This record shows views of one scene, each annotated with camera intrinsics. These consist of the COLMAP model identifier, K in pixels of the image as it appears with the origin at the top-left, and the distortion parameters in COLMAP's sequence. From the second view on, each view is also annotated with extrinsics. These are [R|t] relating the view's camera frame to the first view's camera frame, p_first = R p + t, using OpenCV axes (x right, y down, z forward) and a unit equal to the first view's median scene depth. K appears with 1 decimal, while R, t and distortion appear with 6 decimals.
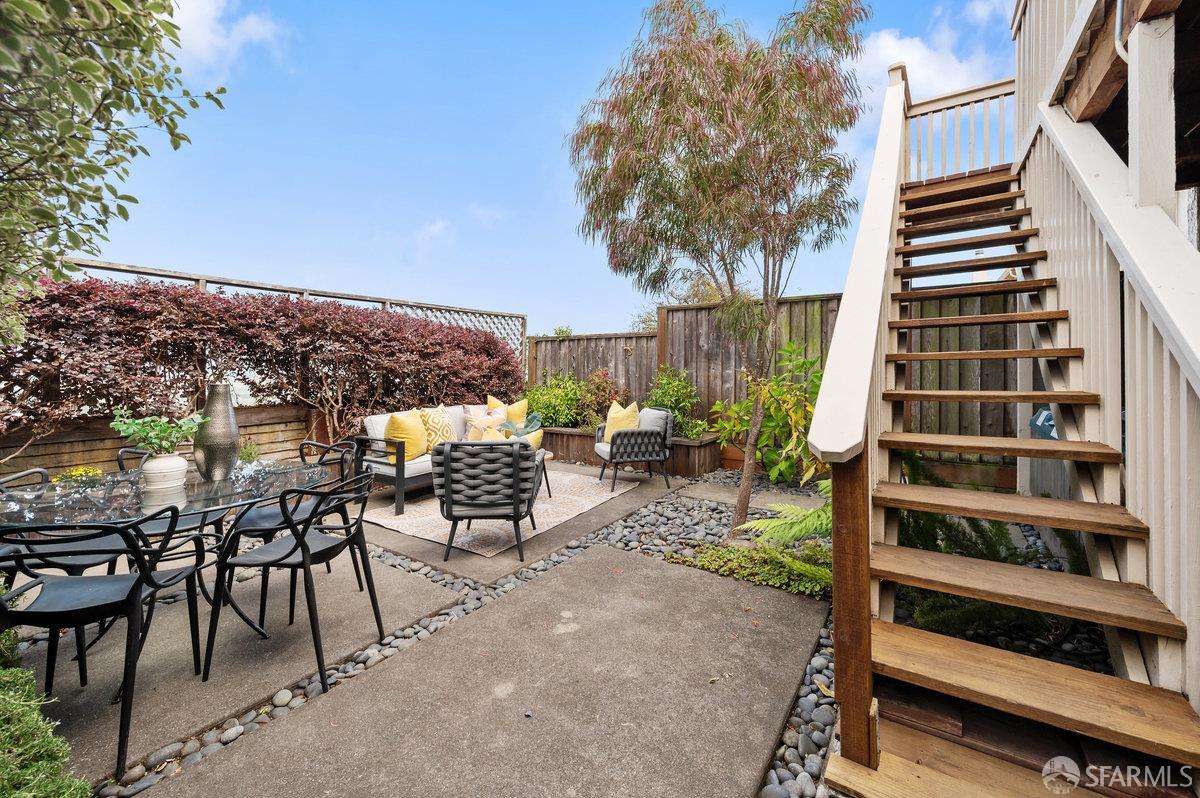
lens RADIAL K [[479.2, 0, 600.0], [0, 479.2, 399.0], [0, 0, 1]] dist [-0.002283, -0.000571]
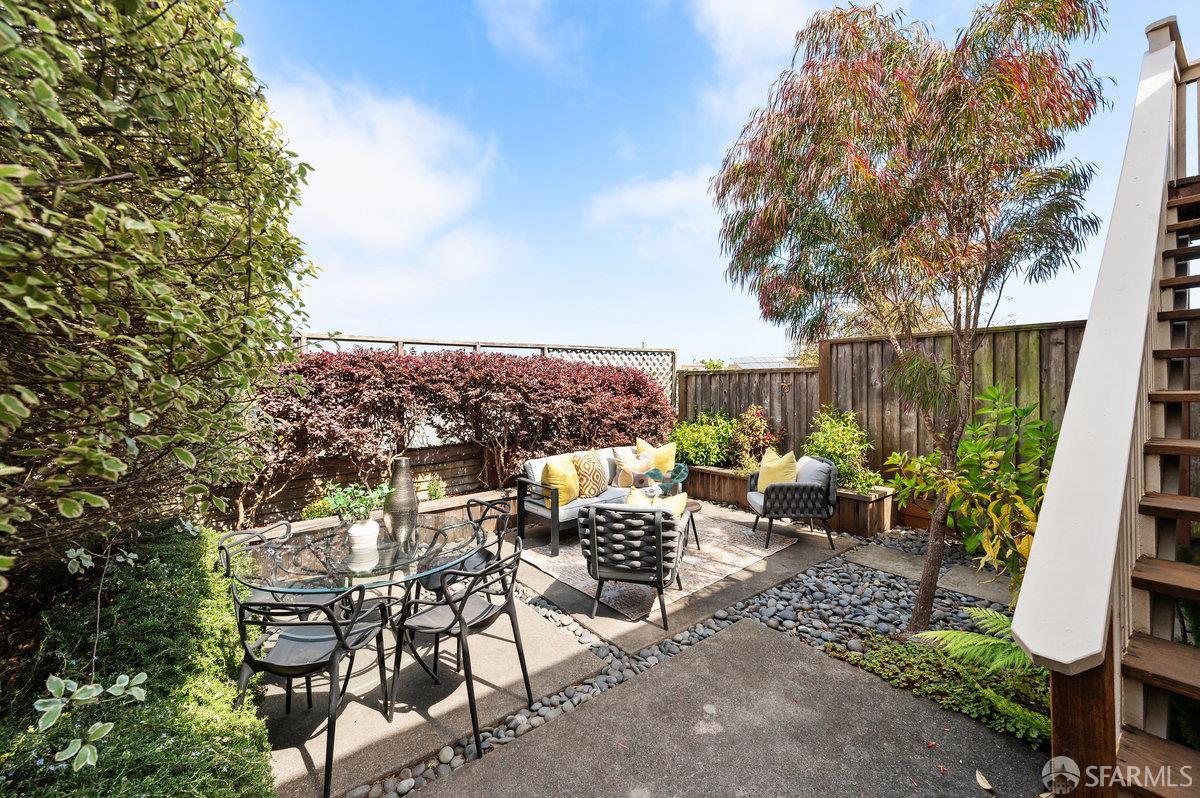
lens RADIAL K [[475.8, 0, 613.2], [0, 475.8, 398.9], [0, 0, 1]] dist [-0.002253, 0.000115]
pose [[0.953784, -0.008962, -0.300361, 0.022764], [0.009589, 0.999954, 0.000612, -0.103470], [0.300342, -0.003464, 0.953825, 0.035990]]
